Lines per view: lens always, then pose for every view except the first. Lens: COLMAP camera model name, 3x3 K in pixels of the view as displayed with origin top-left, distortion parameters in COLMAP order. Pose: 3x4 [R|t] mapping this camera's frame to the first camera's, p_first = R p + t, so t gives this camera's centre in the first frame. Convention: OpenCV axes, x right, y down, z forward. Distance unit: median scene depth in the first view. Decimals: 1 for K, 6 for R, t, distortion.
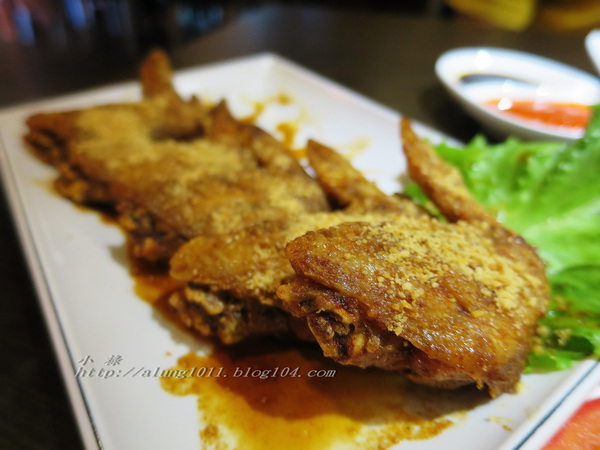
lens RADIAL K [[434.5, 0, 300.6], [0, 434.5, 226.1], [0, 0, 1]] dist [-0.032516, -0.005277]
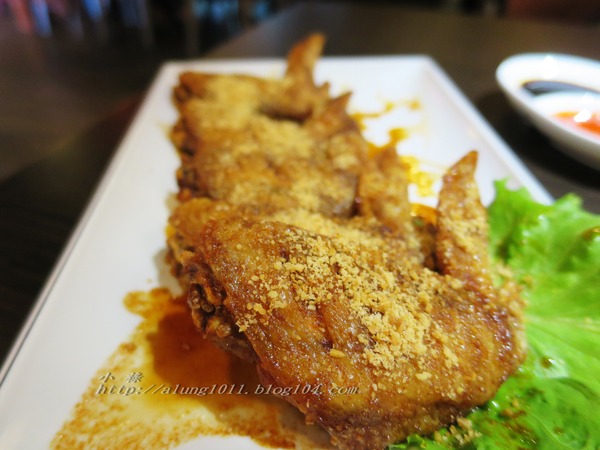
lens RADIAL K [[434.5, 0, 300.9], [0, 434.5, 224.2], [0, 0, 1]] dist [-0.032516, -0.005277]
pose [[0.845381, 0.324280, -0.424469, 0.436147], [-0.317422, 0.944092, 0.089070, -0.082984], [0.429621, 0.059438, 0.901051, 0.060901]]
